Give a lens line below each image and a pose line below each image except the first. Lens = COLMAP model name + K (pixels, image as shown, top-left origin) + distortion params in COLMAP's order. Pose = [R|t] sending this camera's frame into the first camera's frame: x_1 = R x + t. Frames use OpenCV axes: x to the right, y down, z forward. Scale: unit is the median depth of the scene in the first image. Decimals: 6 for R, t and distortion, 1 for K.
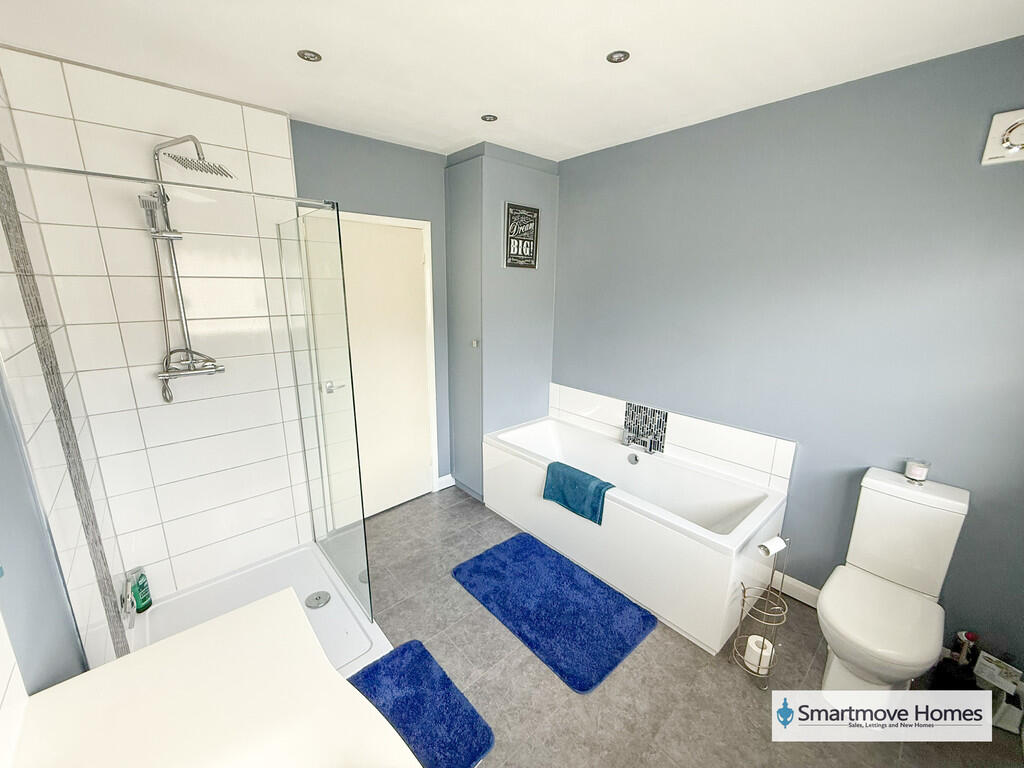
lens RADIAL K [[408.6, 0, 508.3], [0, 408.6, 382.6], [0, 0, 1]] dist [0.001061, -0.000240]
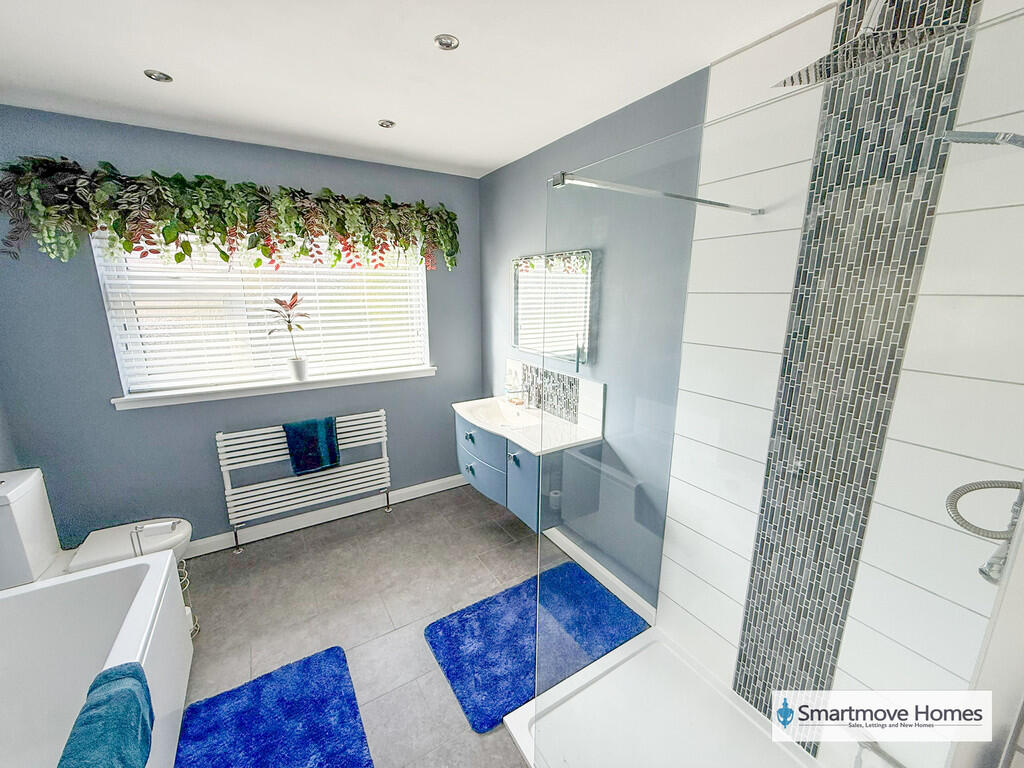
lens RADIAL K [[408.6, 0, 508.3], [0, 408.6, 382.6], [0, 0, 1]] dist [0.001061, -0.000240]
pose [[-0.984566, -0.049789, 0.167780, -0.328959], [0.030400, 0.895453, 0.444117, -0.298988], [-0.172352, 0.442363, -0.880119, 1.174358]]
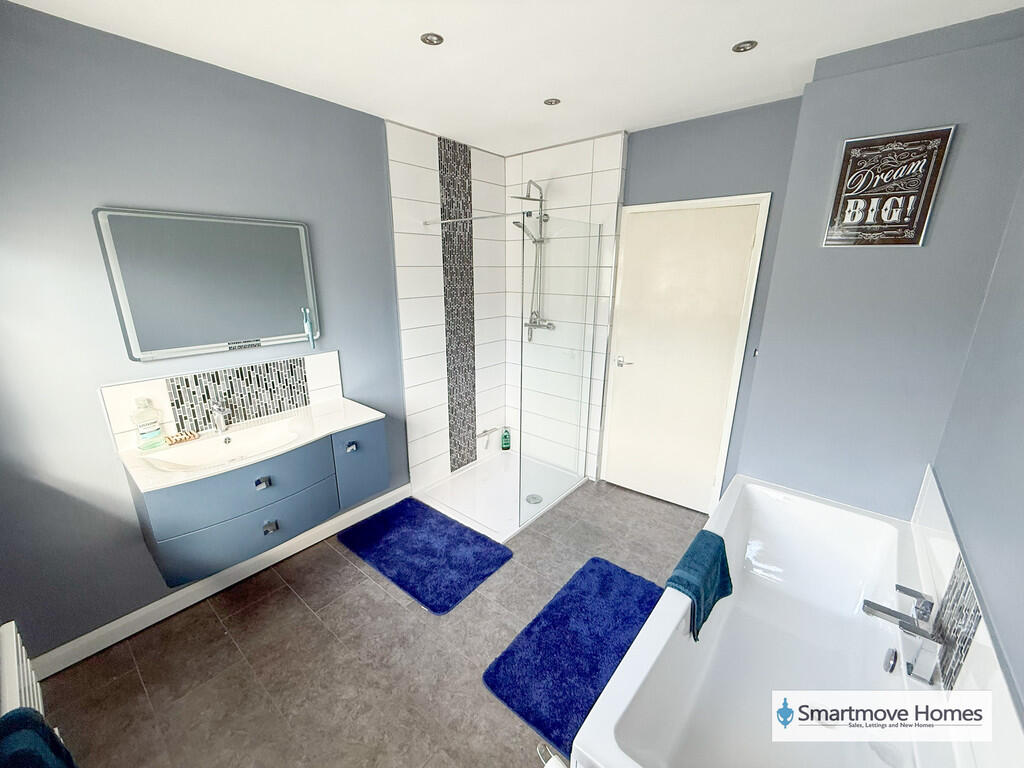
lens RADIAL K [[408.6, 0, 508.3], [0, 408.6, 382.6], [0, 0, 1]] dist [0.001061, -0.000240]
pose [[0.157717, 0.262418, -0.951978, 0.704613], [-0.237487, 0.945829, 0.221378, -0.125917], [0.958502, 0.191167, 0.211494, 0.515885]]
